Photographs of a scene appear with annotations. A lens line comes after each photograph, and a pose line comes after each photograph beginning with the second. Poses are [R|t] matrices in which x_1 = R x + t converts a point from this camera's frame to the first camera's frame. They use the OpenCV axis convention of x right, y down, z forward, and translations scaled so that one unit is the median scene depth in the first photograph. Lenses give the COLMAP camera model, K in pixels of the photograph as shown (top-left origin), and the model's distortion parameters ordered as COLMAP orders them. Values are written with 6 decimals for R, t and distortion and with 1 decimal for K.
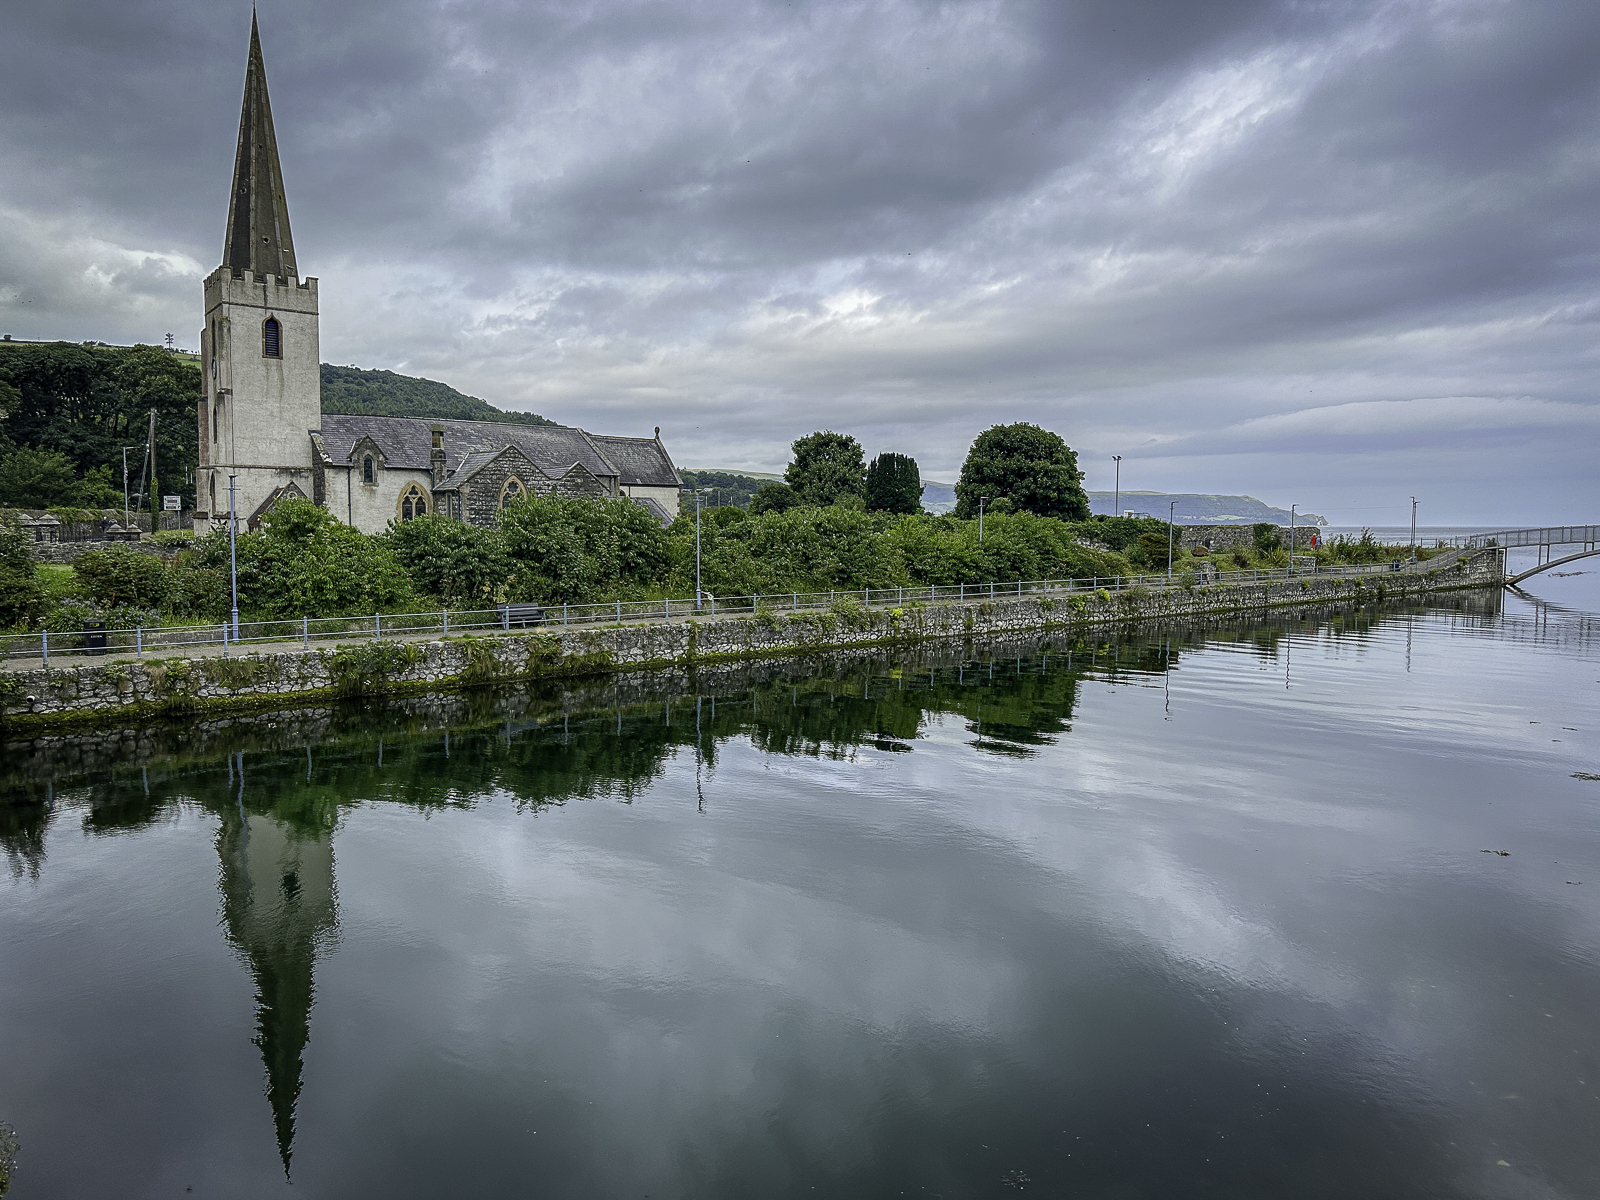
lens RADIAL K [[1119.9, 0, 800.5], [0, 1119.9, 593.4], [0, 0, 1]] dist [0.012685, 0.002538]
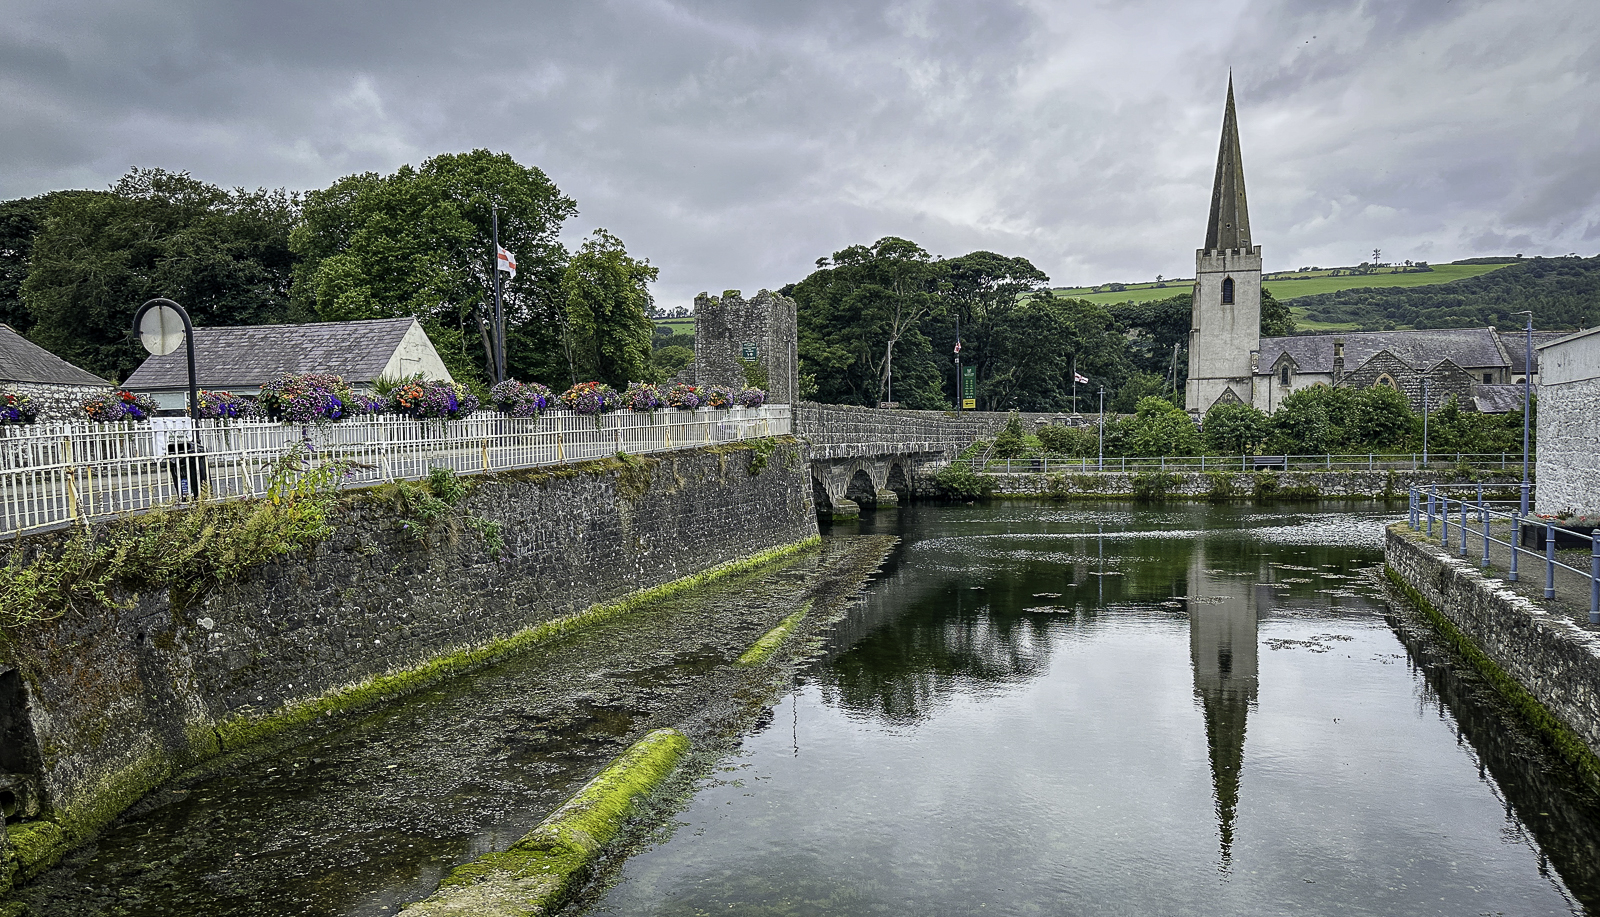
lens RADIAL K [[1094.4, 0, 800.5], [0, 1094.4, 458.5], [0, 0, 1]] dist [-0.007693, -0.002730]
pose [[0.547452, 0.002730, -0.836833, 0.628984], [-0.033537, 0.999263, -0.018680, 0.059206], [0.836165, 0.038291, 0.547140, -0.376601]]
